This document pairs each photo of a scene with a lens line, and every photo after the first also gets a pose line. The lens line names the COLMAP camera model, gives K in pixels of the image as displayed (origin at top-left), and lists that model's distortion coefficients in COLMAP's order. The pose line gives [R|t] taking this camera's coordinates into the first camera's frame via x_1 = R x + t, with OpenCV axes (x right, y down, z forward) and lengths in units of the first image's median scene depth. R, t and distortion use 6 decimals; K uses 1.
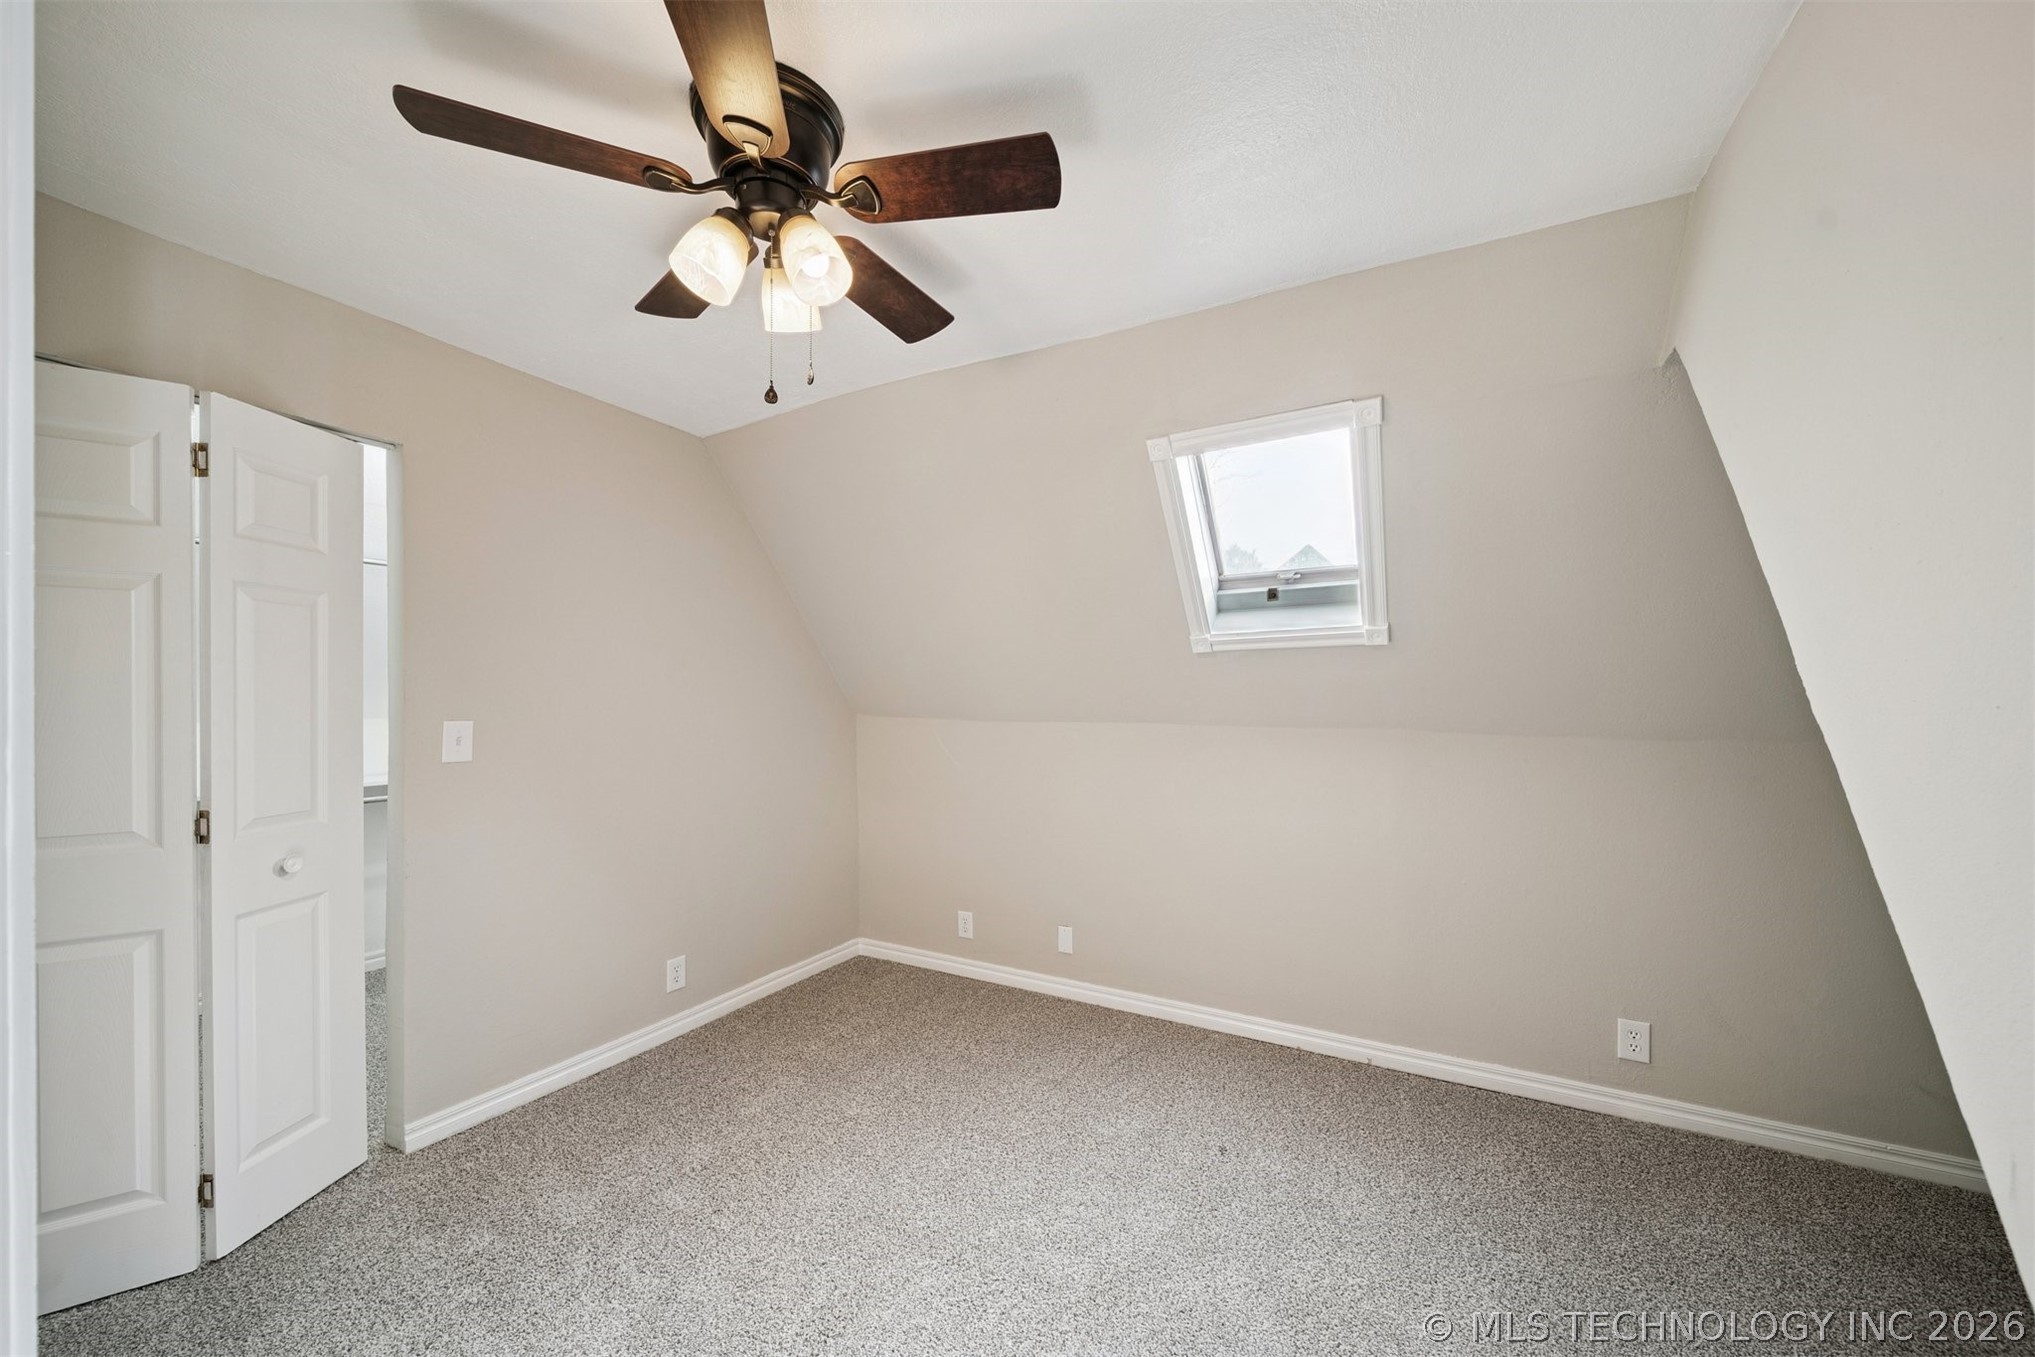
lens RADIAL K [[714.6, 0, 1019.9], [0, 714.6, 689.2], [0, 0, 1]] dist [-0.001443, -0.001019]
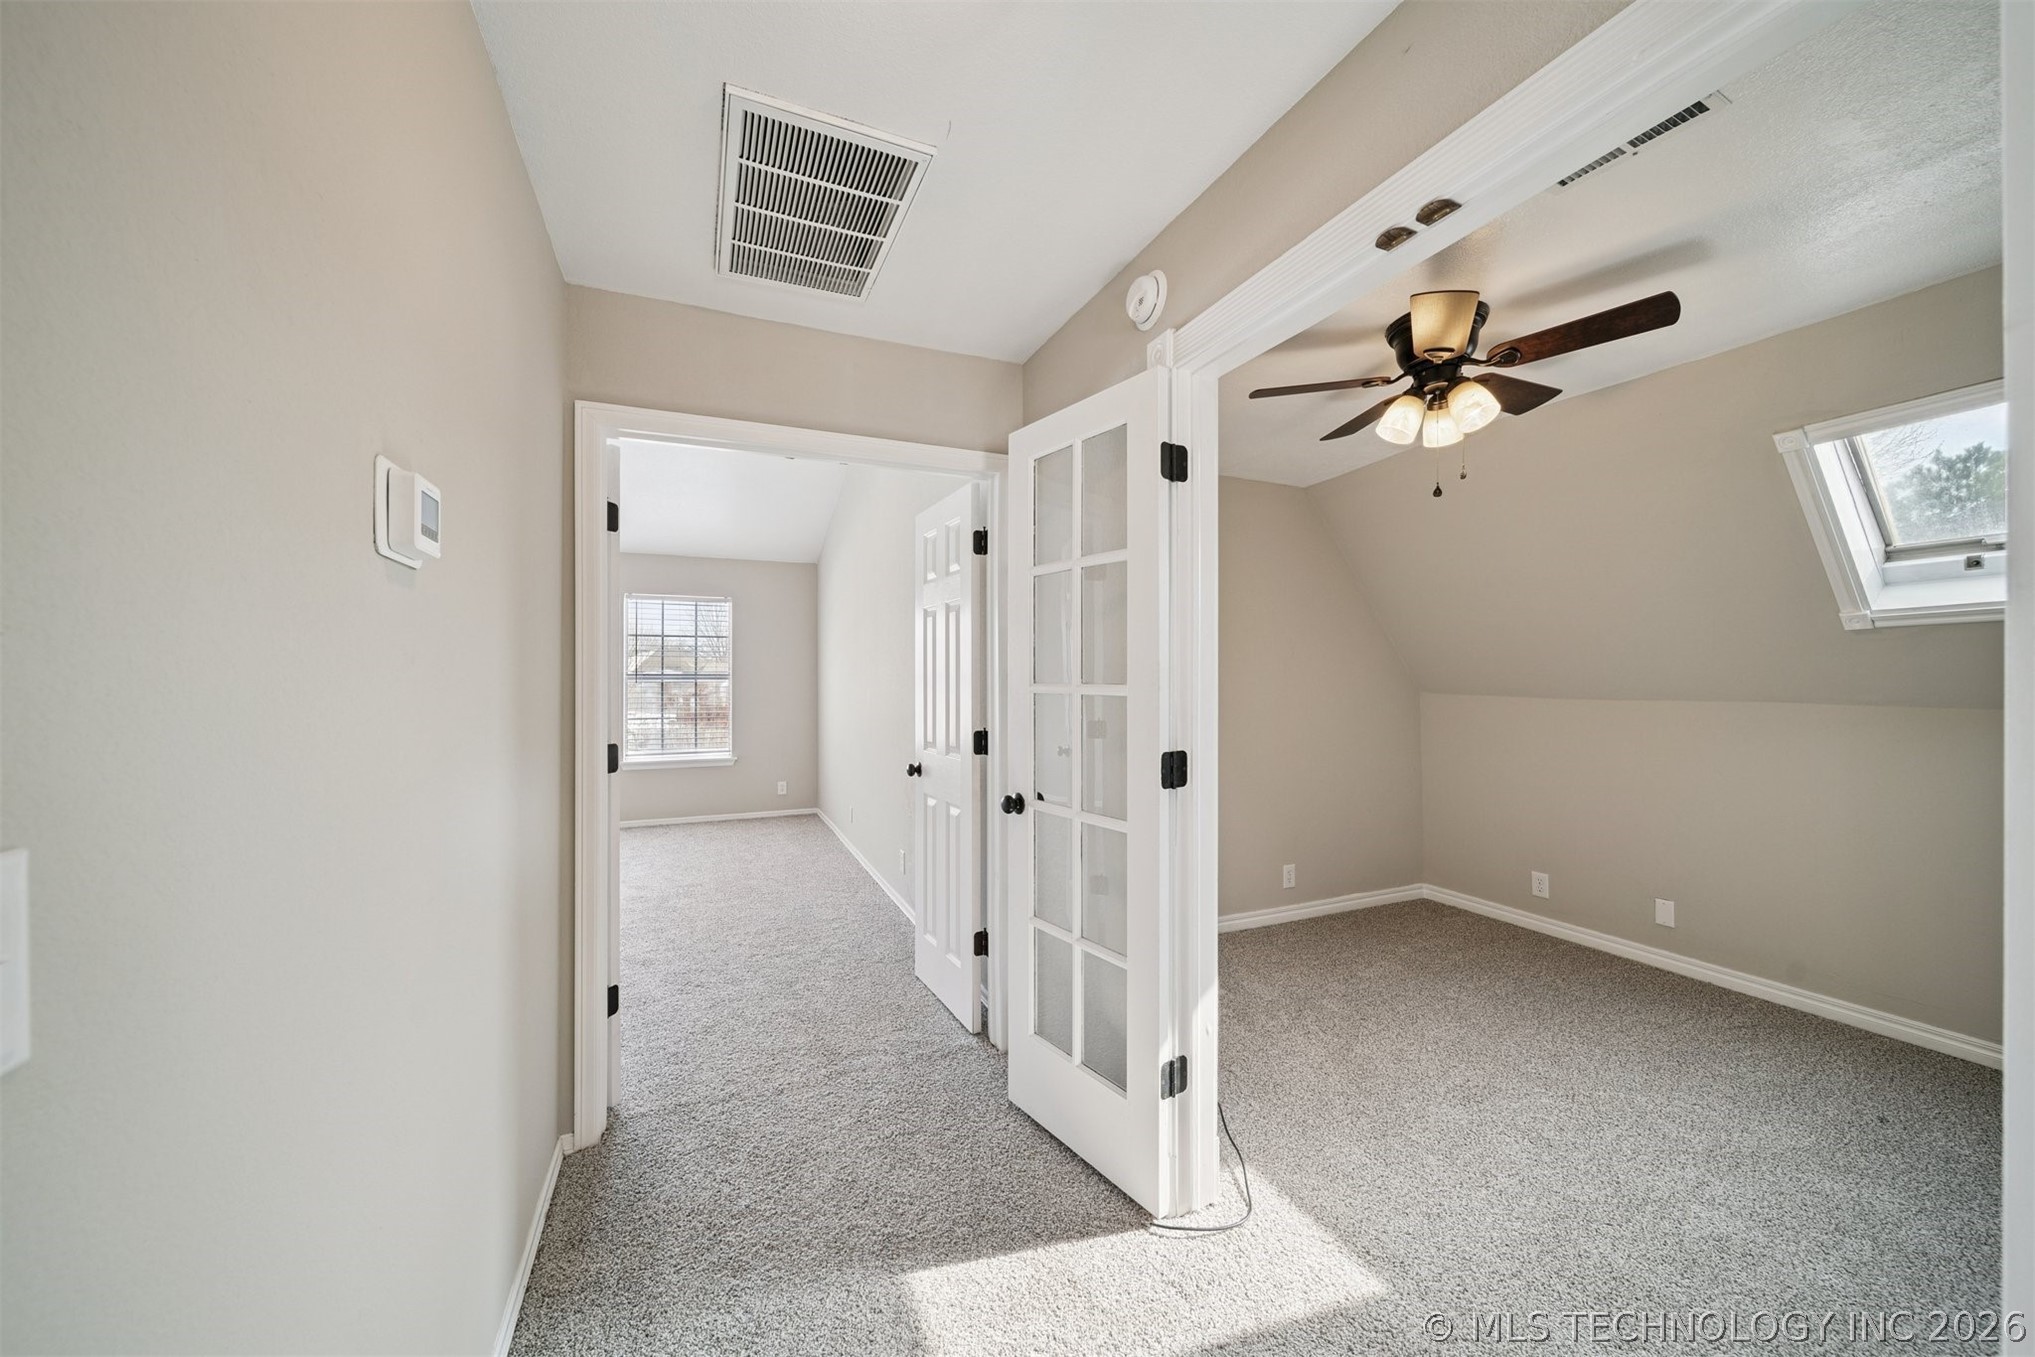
lens RADIAL K [[714.6, 0, 1007.6], [0, 714.6, 674.9], [0, 0, 1]] dist [-0.001443, -0.001019]
pose [[0.792125, -0.005278, -0.610336, -0.080796], [0.010529, 0.999932, 0.005018, -0.007627], [0.610268, -0.010401, 0.792127, -0.536929]]
